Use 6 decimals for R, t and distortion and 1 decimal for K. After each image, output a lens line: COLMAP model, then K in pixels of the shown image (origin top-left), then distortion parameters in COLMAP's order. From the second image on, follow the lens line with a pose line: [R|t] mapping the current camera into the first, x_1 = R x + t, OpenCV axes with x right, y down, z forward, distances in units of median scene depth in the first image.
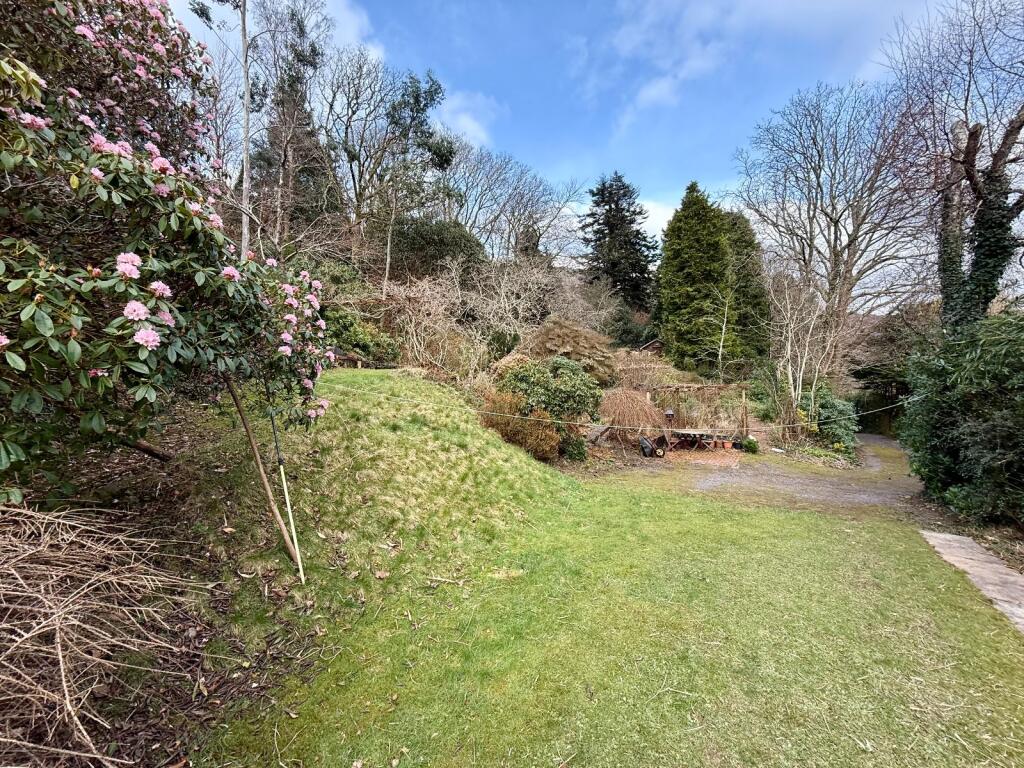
lens RADIAL K [[406.2, 0, 509.4], [0, 406.2, 384.1], [0, 0, 1]] dist [-0.002053, 0.000428]
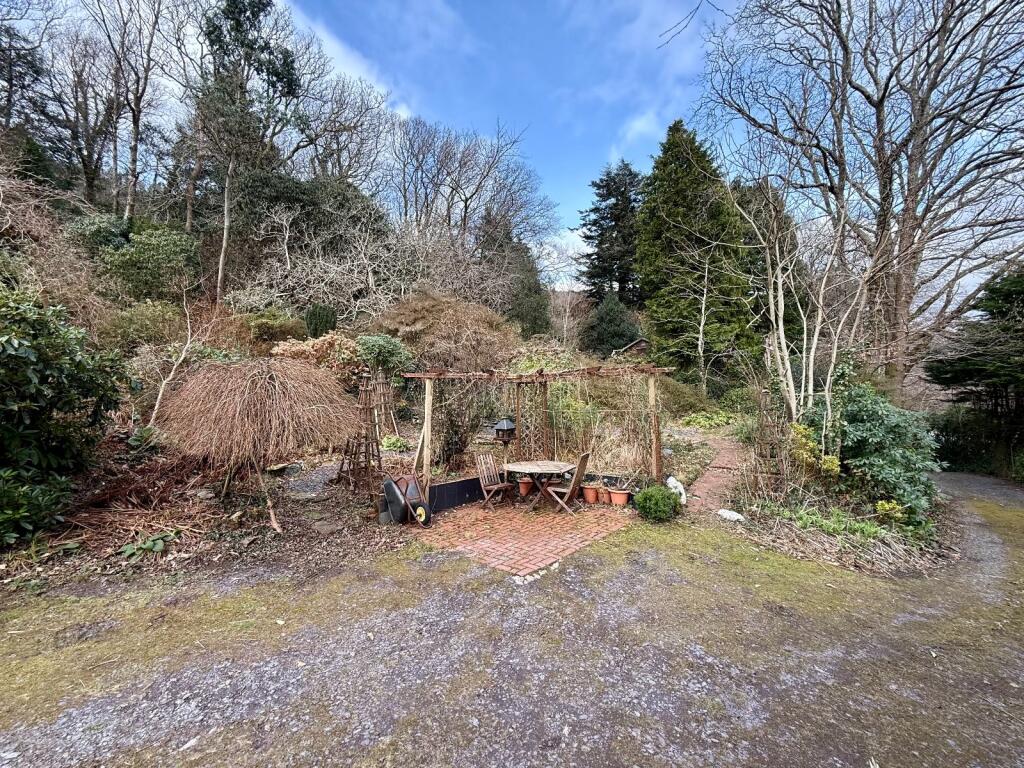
lens RADIAL K [[406.2, 0, 514.7], [0, 406.2, 383.5], [0, 0, 1]] dist [-0.002053, 0.000428]
pose [[0.993271, -0.002769, -0.115778, 0.251300], [-0.005191, 0.997645, -0.068394, 0.028265], [0.115695, 0.068535, 0.990918, 0.278551]]
